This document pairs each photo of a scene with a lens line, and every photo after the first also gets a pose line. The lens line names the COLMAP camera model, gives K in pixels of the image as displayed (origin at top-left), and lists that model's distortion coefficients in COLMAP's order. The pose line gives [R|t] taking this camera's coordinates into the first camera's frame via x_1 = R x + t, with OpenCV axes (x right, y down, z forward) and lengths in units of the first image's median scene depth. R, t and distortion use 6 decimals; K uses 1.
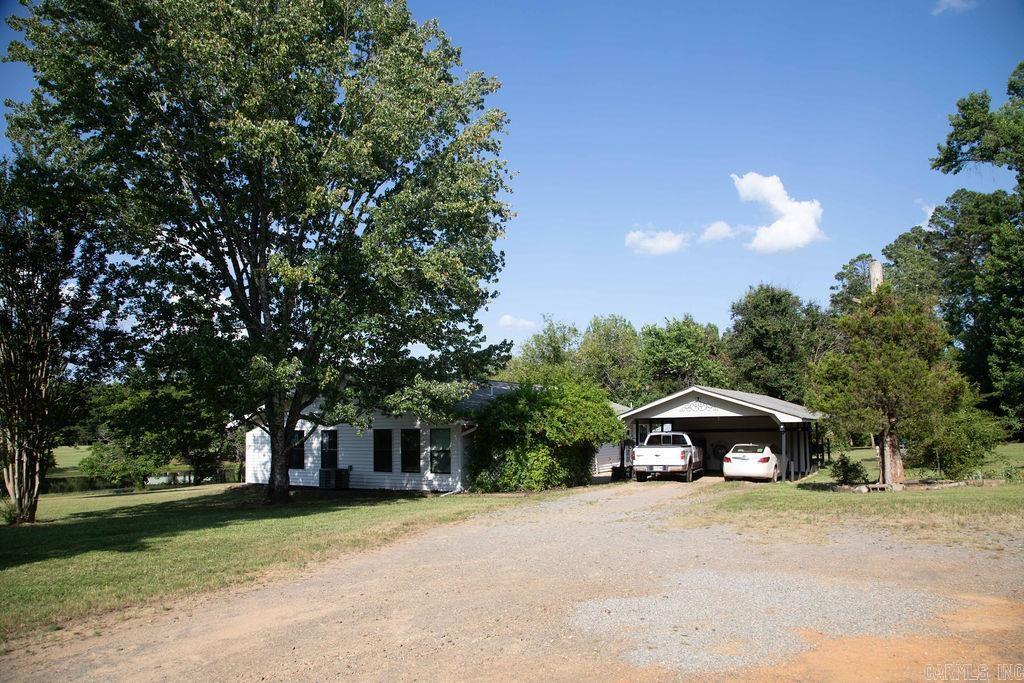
lens RADIAL K [[709.7, 0, 514.7], [0, 709.7, 346.0], [0, 0, 1]] dist [-0.085873, 0.016334]
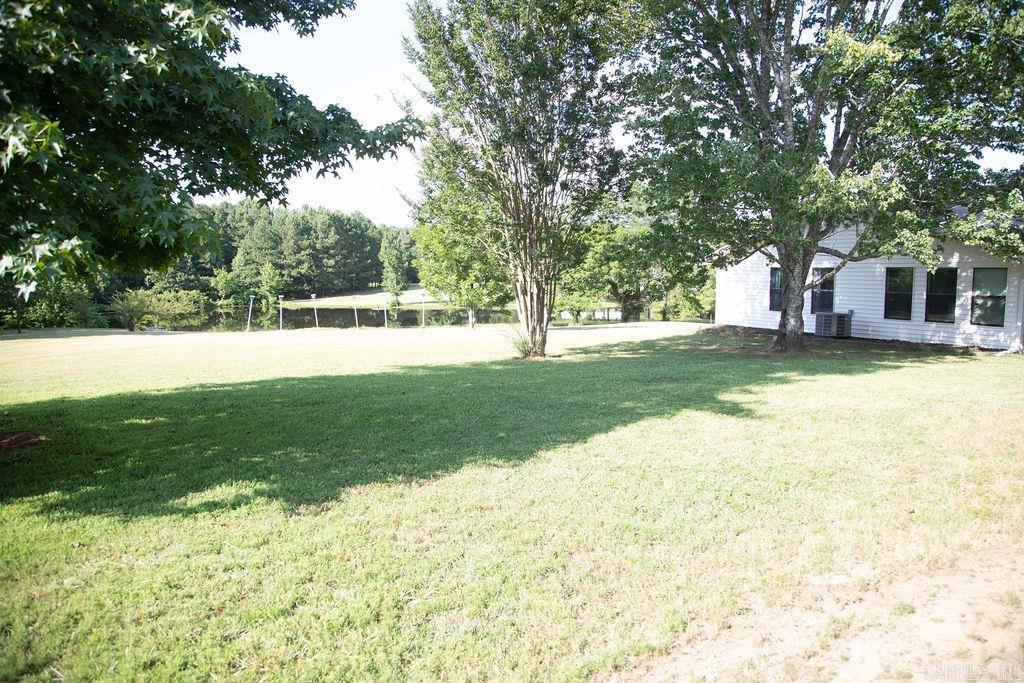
lens RADIAL K [[709.7, 0, 520.2], [0, 709.7, 341.0], [0, 0, 1]] dist [-0.085873, 0.016334]
pose [[0.857670, 0.071384, -0.509222, -0.155625], [0.039311, 0.978316, 0.203353, 0.022502], [0.512696, -0.194428, 0.836266, 0.101806]]
